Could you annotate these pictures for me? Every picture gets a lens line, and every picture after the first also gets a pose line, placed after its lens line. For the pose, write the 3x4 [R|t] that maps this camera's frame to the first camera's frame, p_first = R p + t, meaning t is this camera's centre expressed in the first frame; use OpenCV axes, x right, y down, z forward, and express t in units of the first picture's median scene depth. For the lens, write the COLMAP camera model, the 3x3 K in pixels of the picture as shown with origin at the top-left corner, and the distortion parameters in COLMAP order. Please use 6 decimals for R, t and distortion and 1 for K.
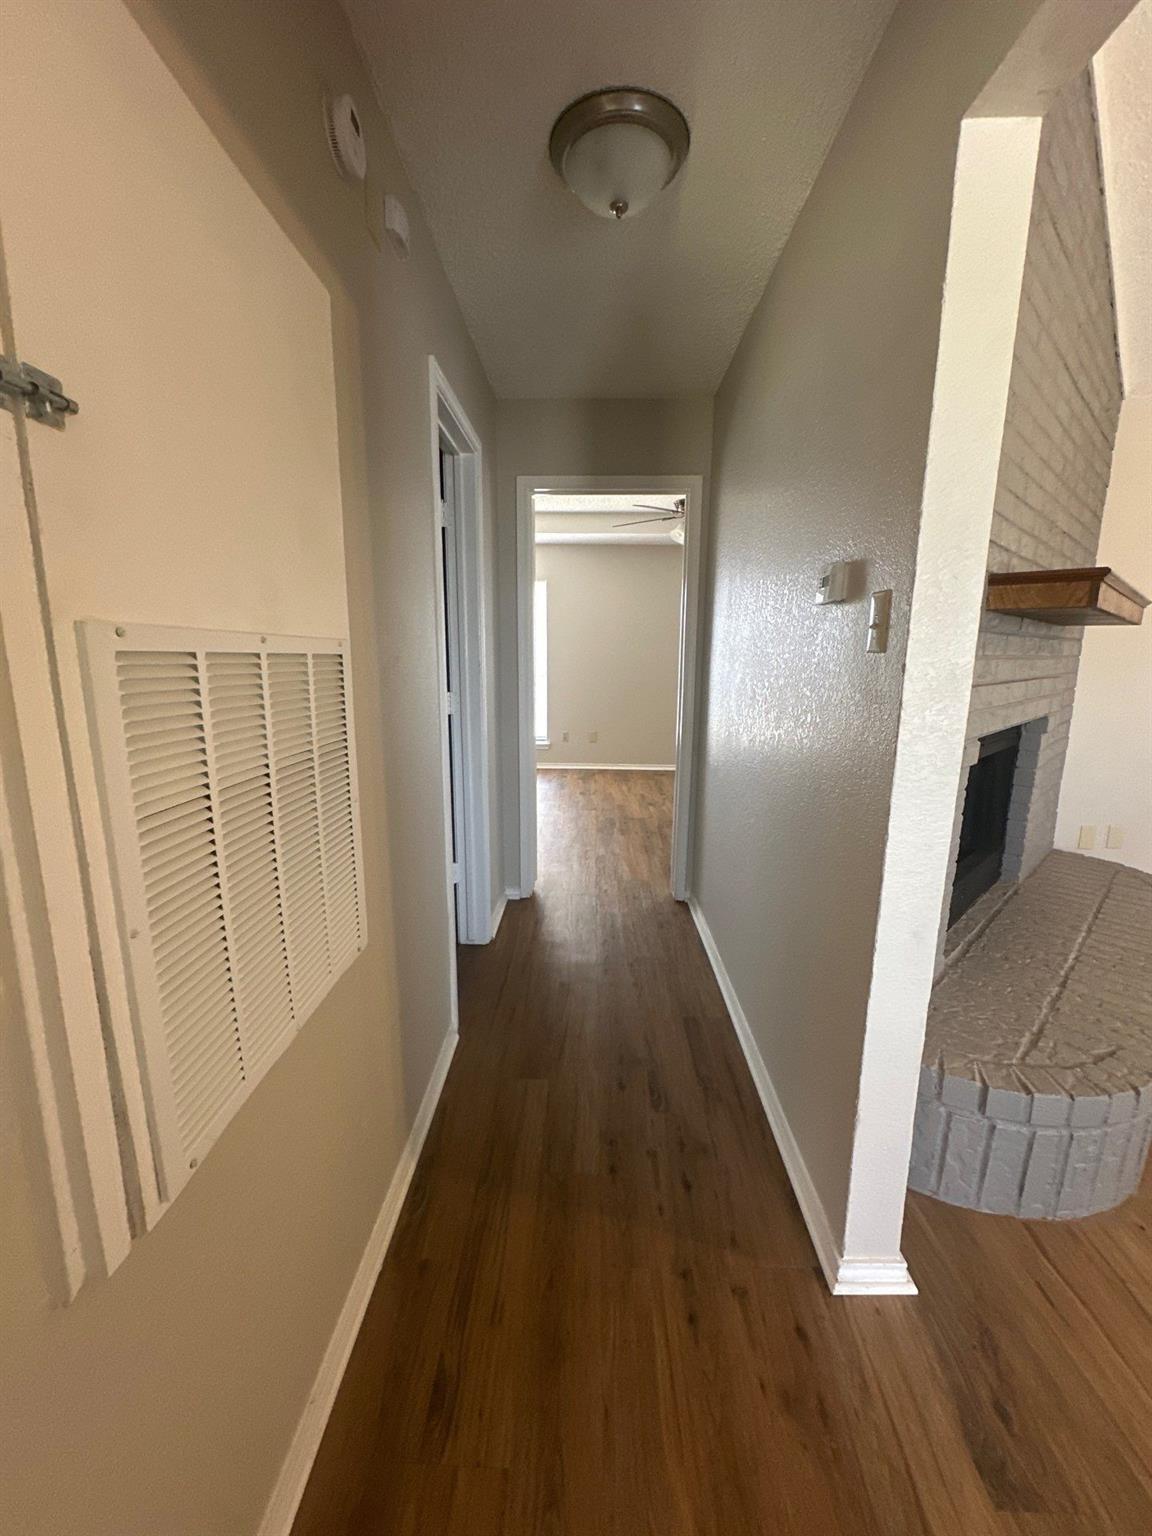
lens RADIAL K [[600.7, 0, 576.0], [0, 600.7, 768.0], [0, 0, 1]] dist [-0.001570, 0.000074]
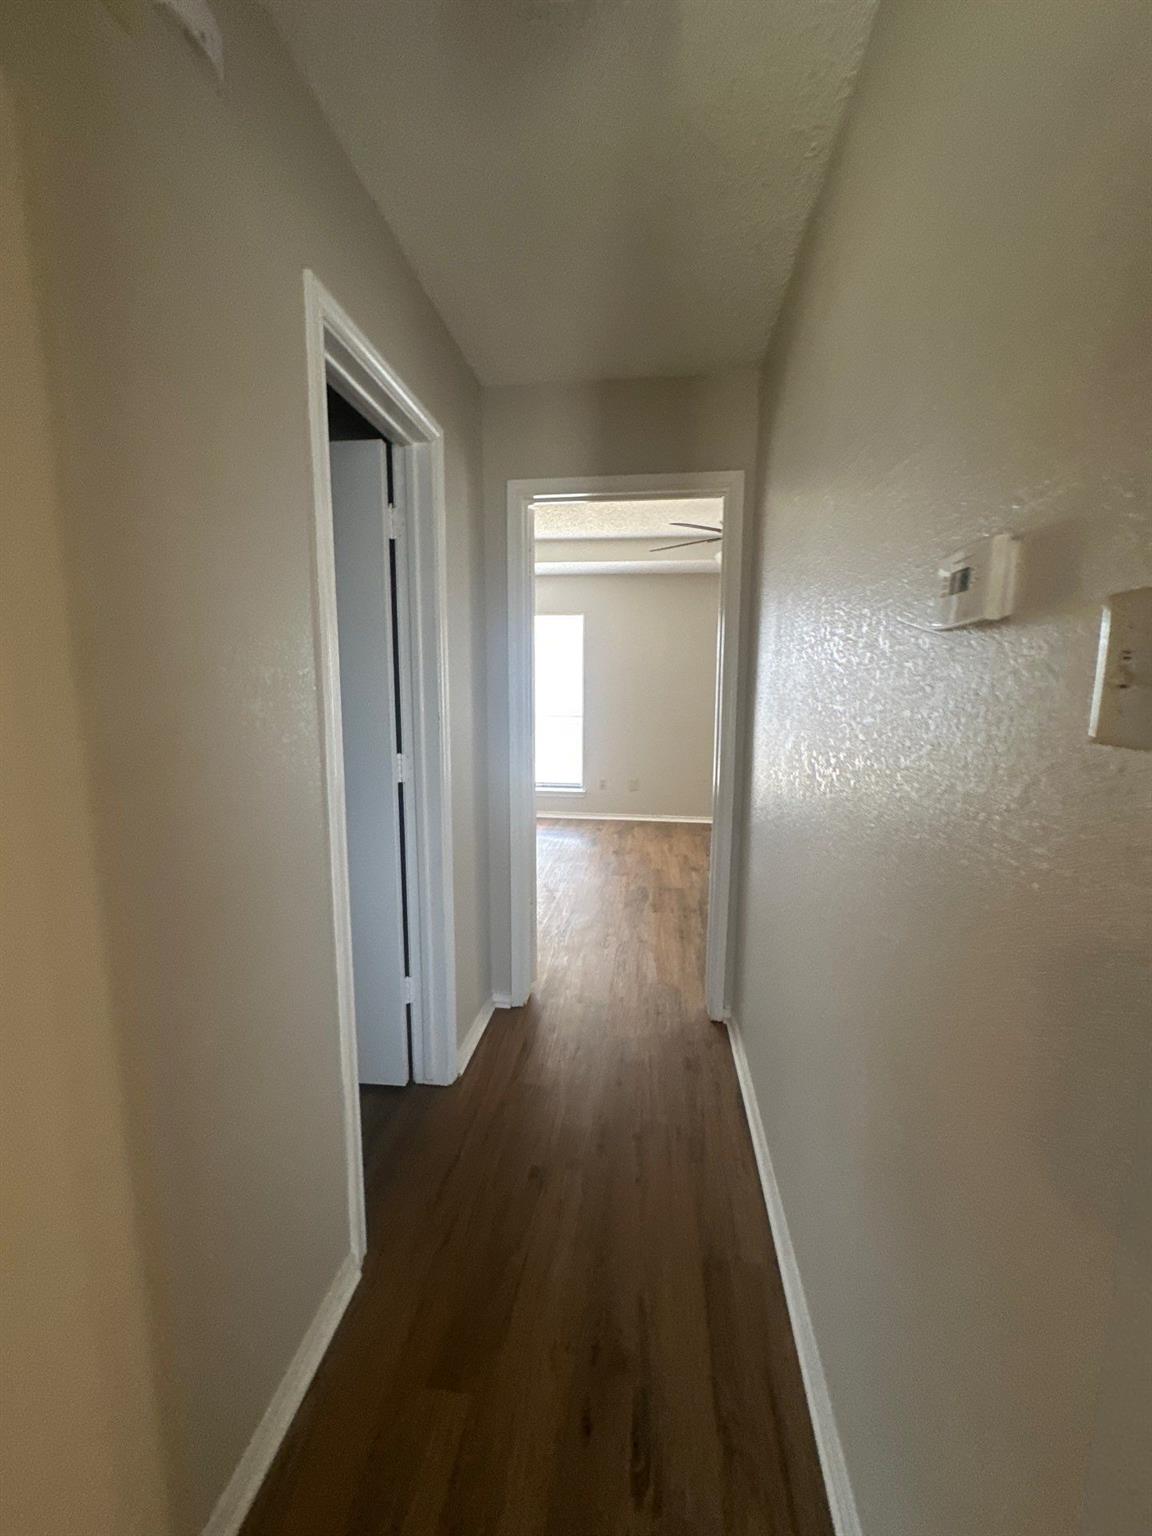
lens RADIAL K [[600.7, 0, 576.0], [0, 600.7, 768.0], [0, 0, 1]] dist [-0.001570, 0.000074]
pose [[0.995096, 0.011564, -0.098238, 0.066605], [-0.017130, 0.998283, -0.056011, -0.054165], [0.097421, 0.057419, 0.993585, 0.208720]]
